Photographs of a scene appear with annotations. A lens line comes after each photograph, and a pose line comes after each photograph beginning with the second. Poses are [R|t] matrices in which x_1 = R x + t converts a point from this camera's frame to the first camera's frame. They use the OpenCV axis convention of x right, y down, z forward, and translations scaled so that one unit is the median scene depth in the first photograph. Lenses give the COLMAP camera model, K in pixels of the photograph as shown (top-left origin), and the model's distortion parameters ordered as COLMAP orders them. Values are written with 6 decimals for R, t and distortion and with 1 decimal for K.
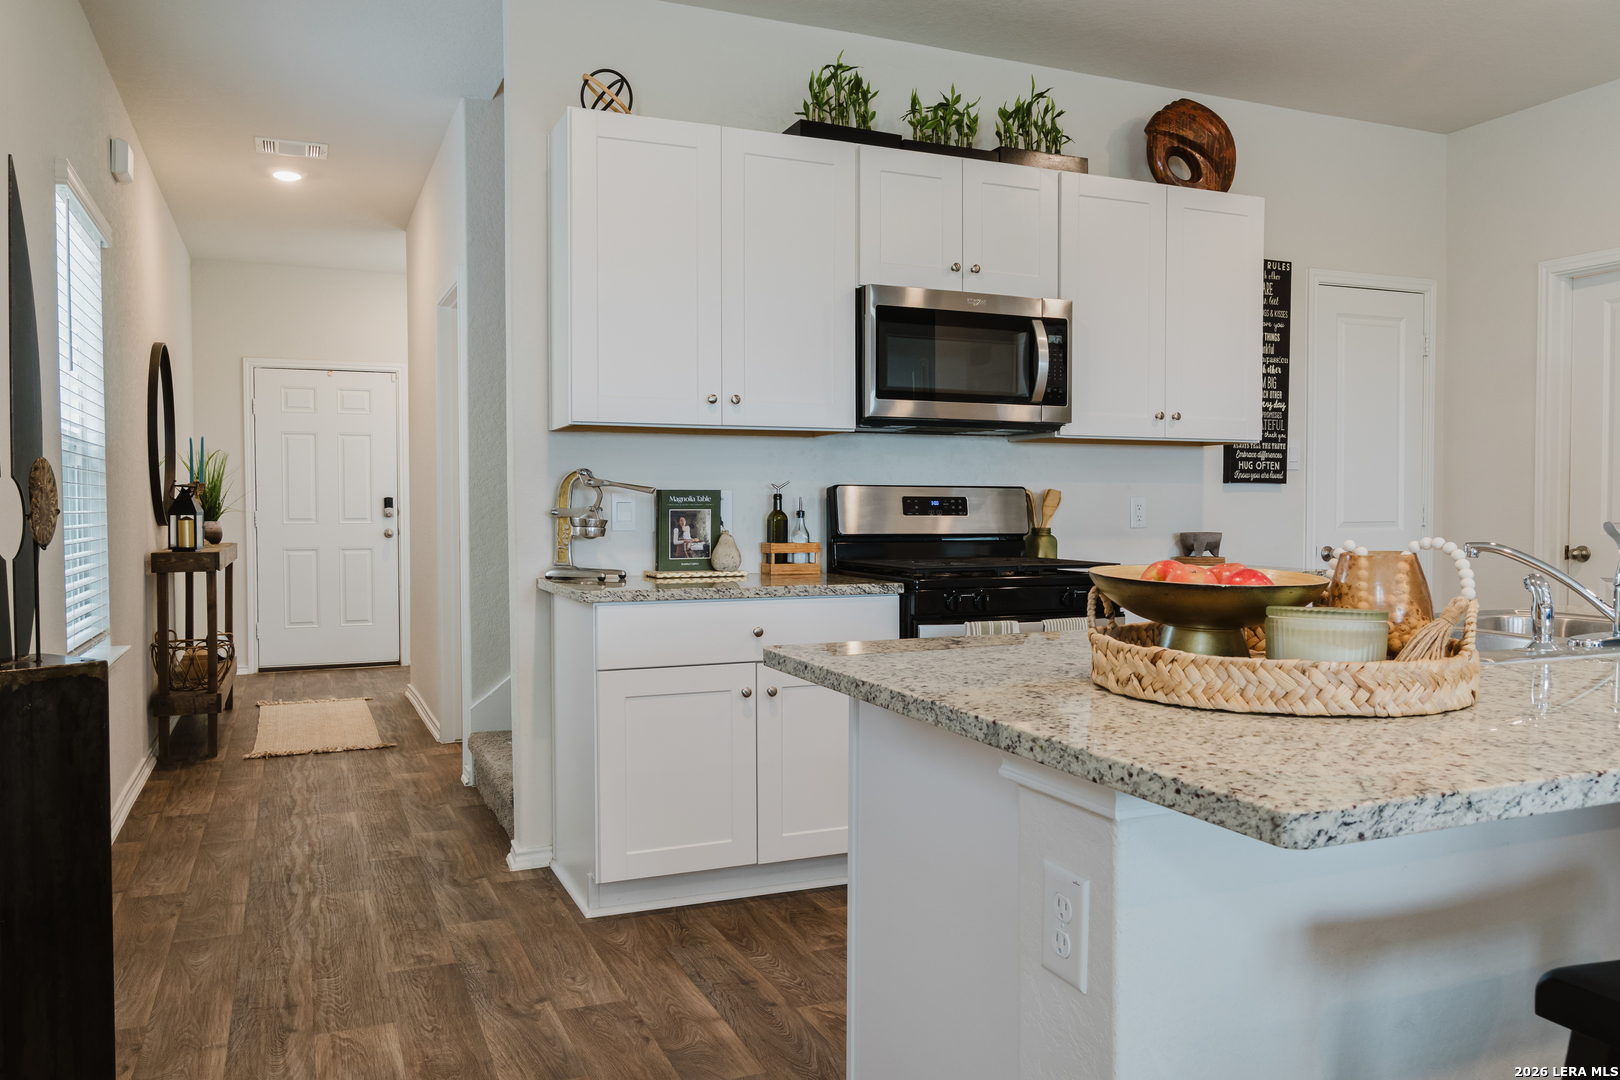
lens RADIAL K [[1198.1, 0, 797.5], [0, 1198.1, 541.3], [0, 0, 1]] dist [-0.024818, 0.028221]
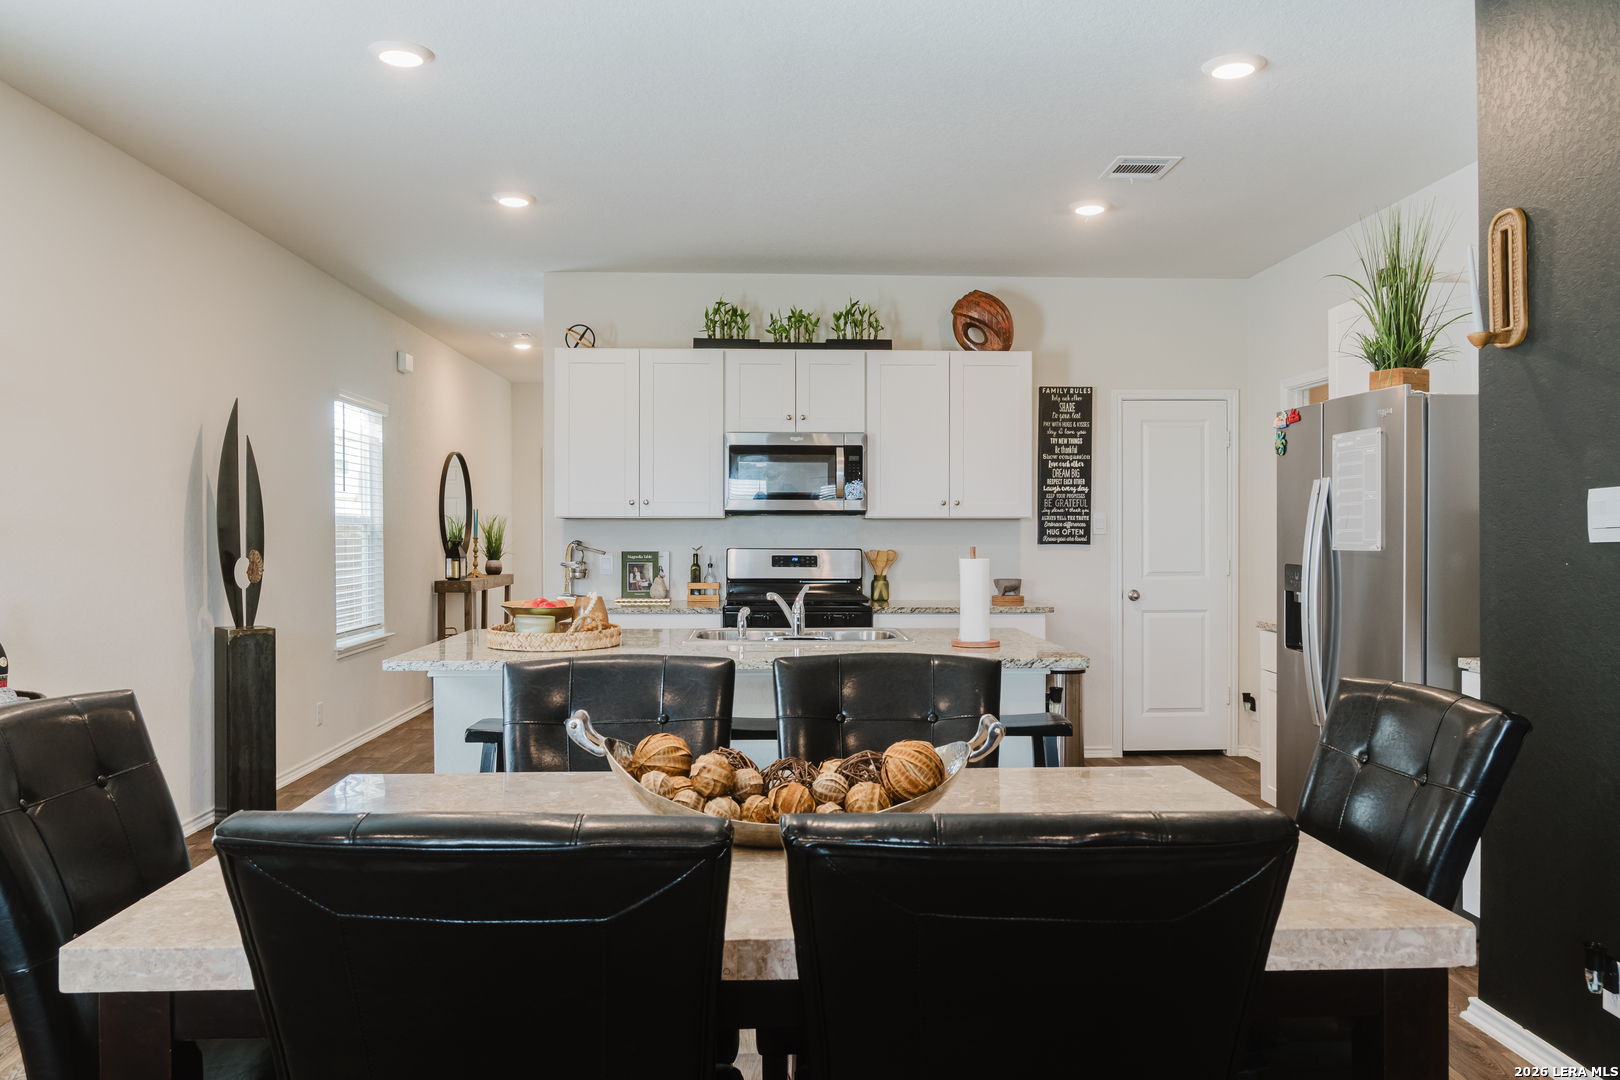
lens RADIAL K [[1198.1, 0, 811.0], [0, 1198.1, 540.2], [0, 0, 1]] dist [-0.024818, 0.028221]
pose [[0.935716, 0.003160, -0.352741, 0.707779], [-0.011138, 0.999726, -0.020588, -0.024694], [0.352579, 0.023193, 0.935495, -0.505163]]
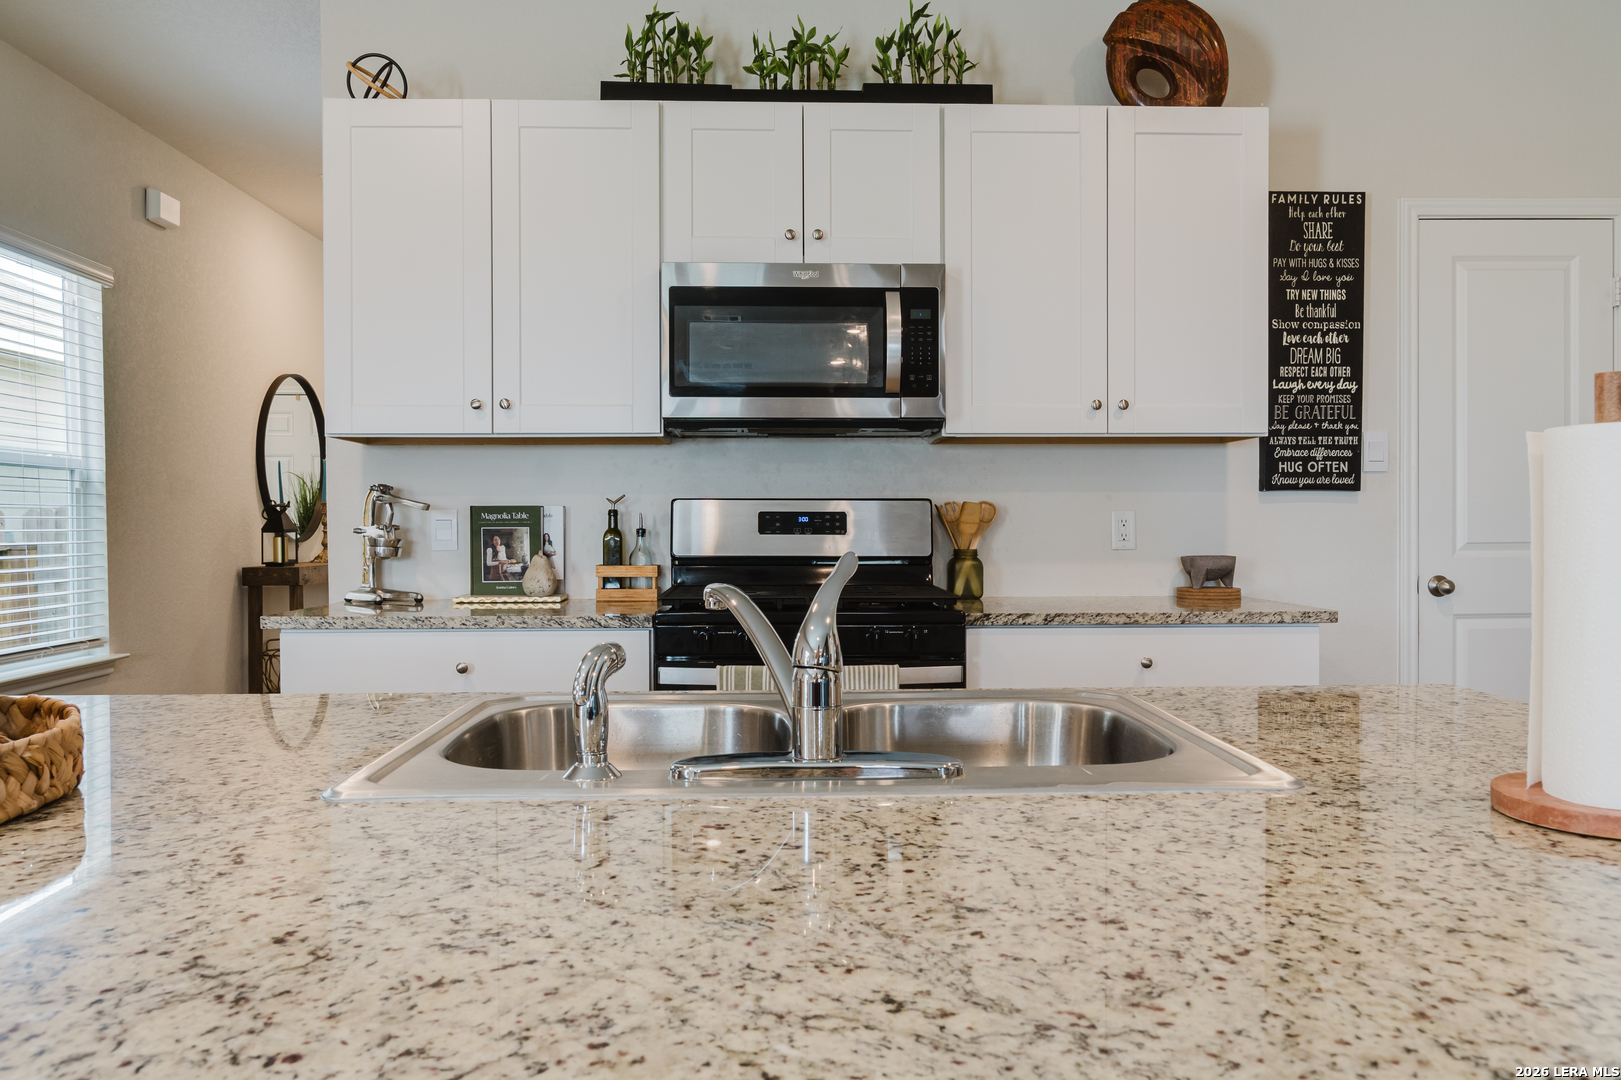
lens RADIAL K [[1198.9, 0, 819.2], [0, 1198.9, 543.2], [0, 0, 1]] dist [-0.024818, 0.028221]
pose [[0.935716, 0.003128, -0.352741, 0.422421], [-0.007308, 0.999918, -0.010519, -0.006500], [0.352679, 0.012420, 0.935662, 0.223065]]
